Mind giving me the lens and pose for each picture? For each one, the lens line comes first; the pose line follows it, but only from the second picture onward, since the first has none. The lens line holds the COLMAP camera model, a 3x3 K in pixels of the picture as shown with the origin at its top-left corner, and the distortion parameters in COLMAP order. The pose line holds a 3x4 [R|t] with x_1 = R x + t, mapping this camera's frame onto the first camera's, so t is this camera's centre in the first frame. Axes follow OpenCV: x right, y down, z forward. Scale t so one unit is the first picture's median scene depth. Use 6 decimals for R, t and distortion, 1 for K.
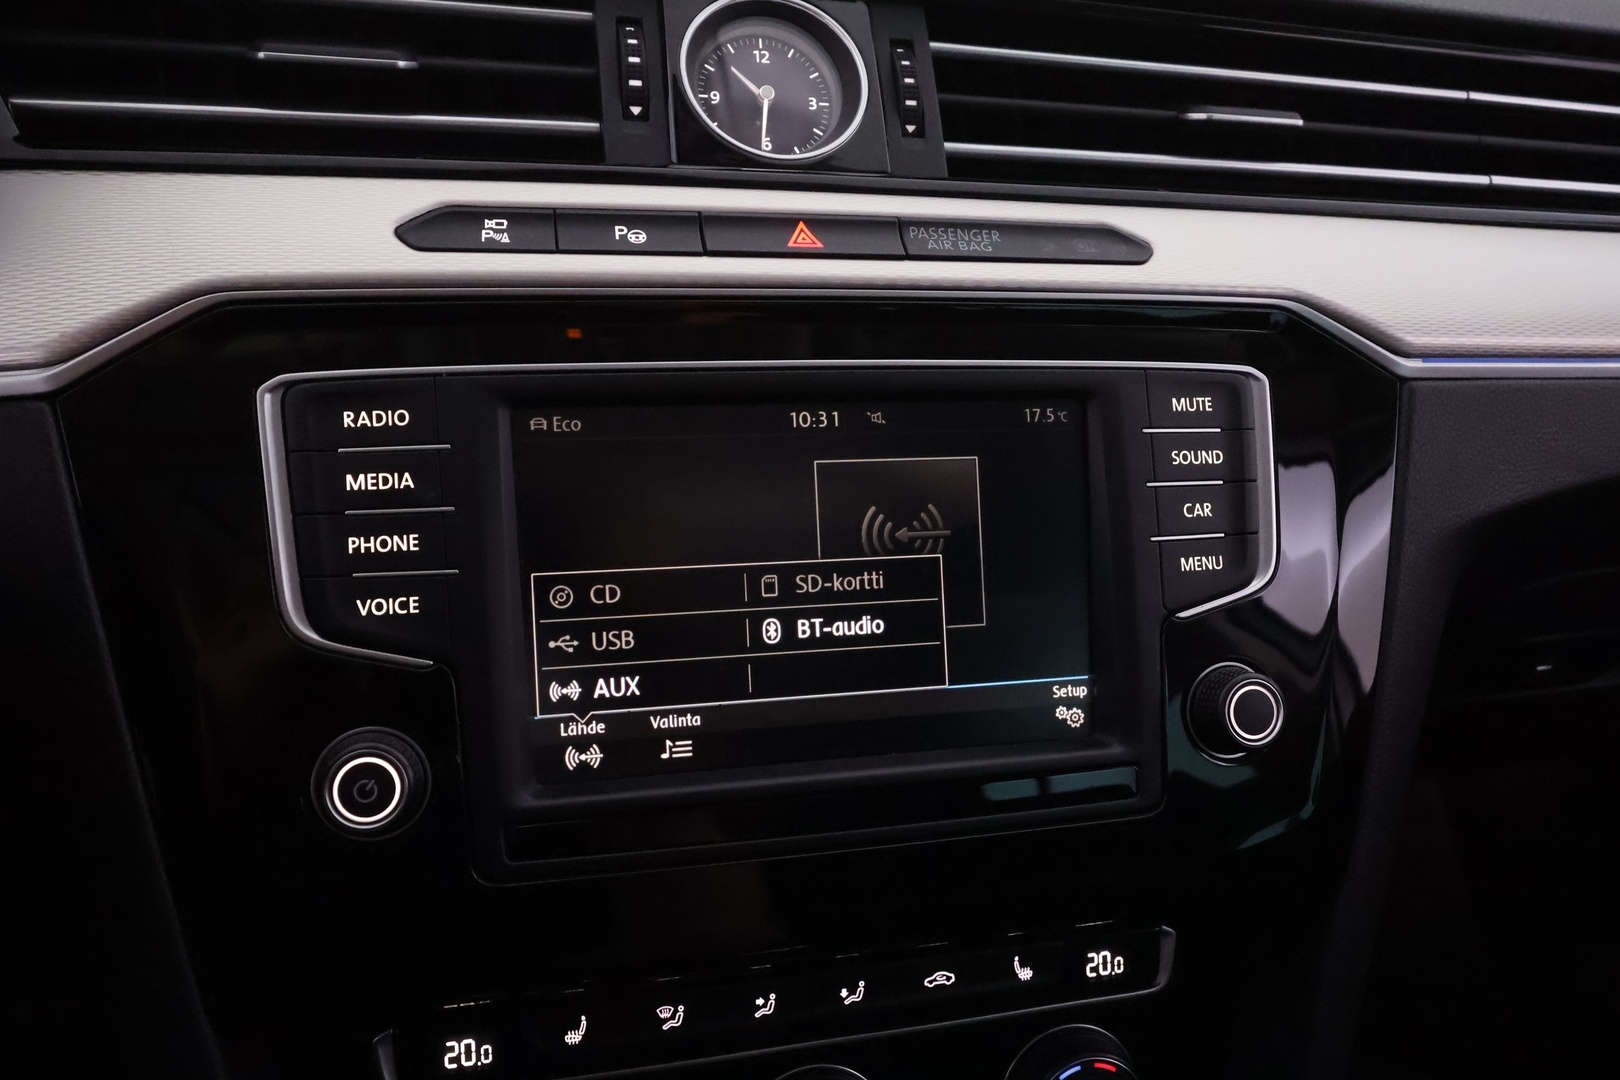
lens RADIAL K [[1308.7, 0, 847.3], [0, 1308.7, 494.4], [0, 0, 1]] dist [-0.001568, -0.001387]
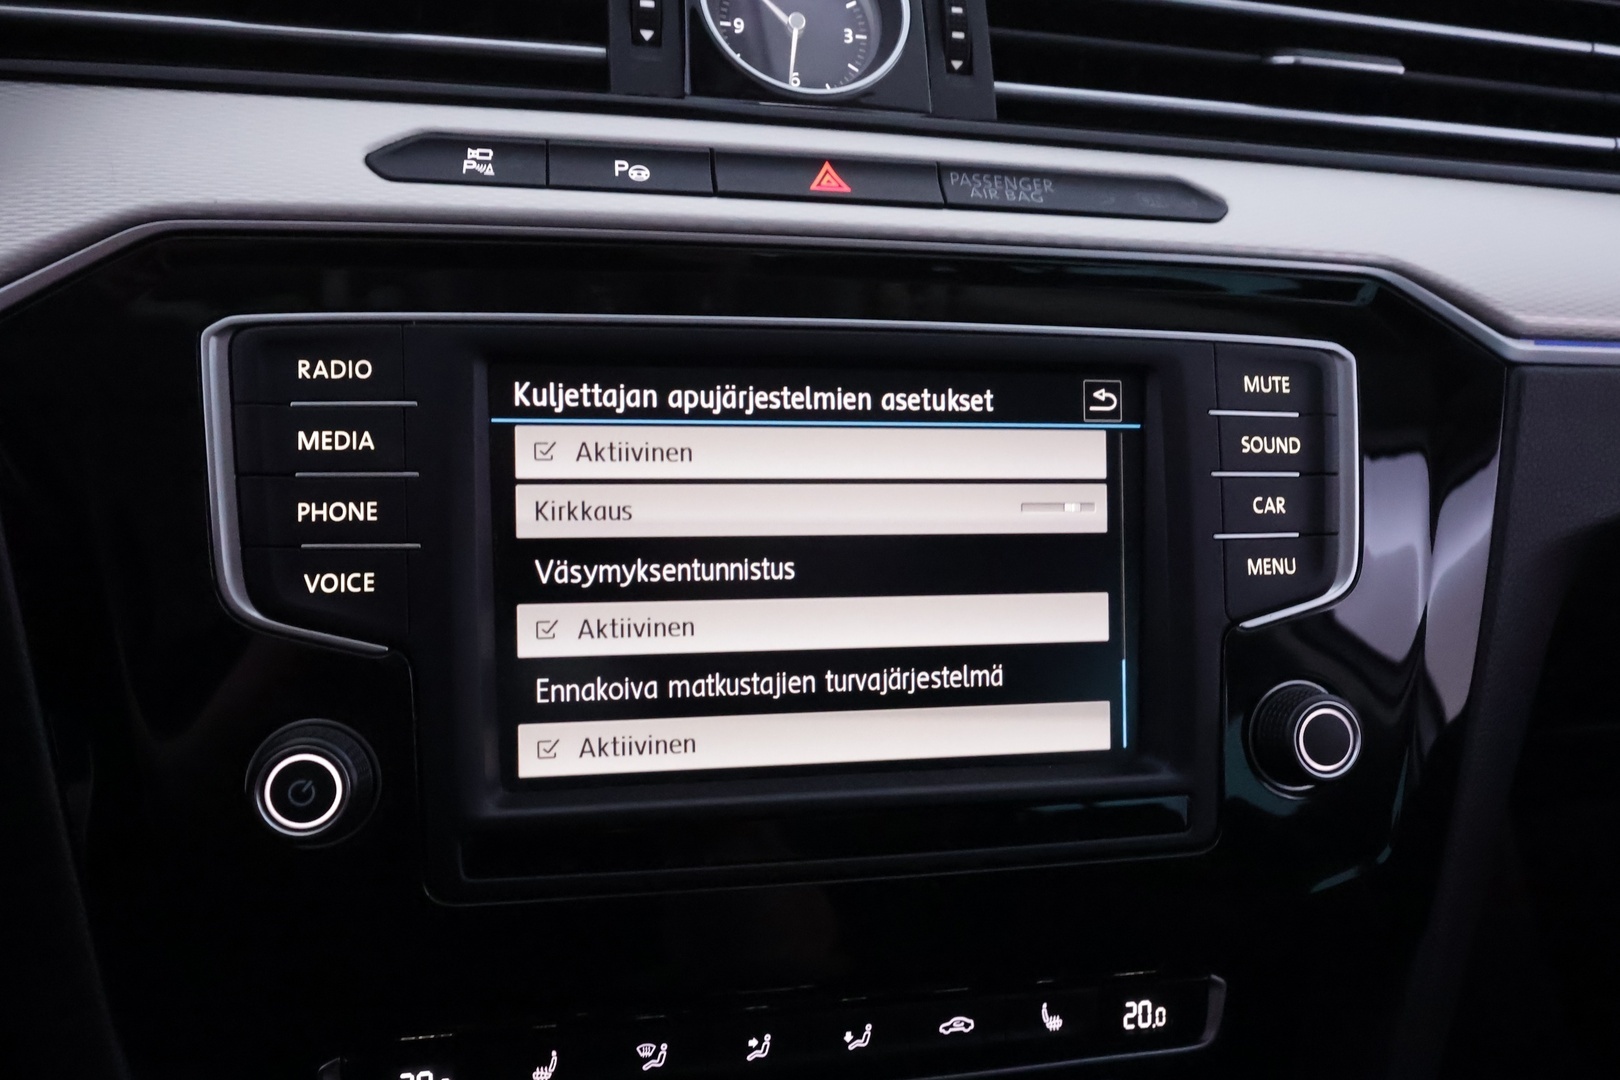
lens RADIAL K [[1327.2, 0, 832.9], [0, 1327.2, 473.2], [0, 0, 1]] dist [-0.005407, 0.006137]
pose [[0.998675, 0.033093, -0.039420, 0.011226], [-0.033238, 0.999443, -0.003013, 0.003165], [0.039298, 0.004319, 0.999218, 0.110265]]
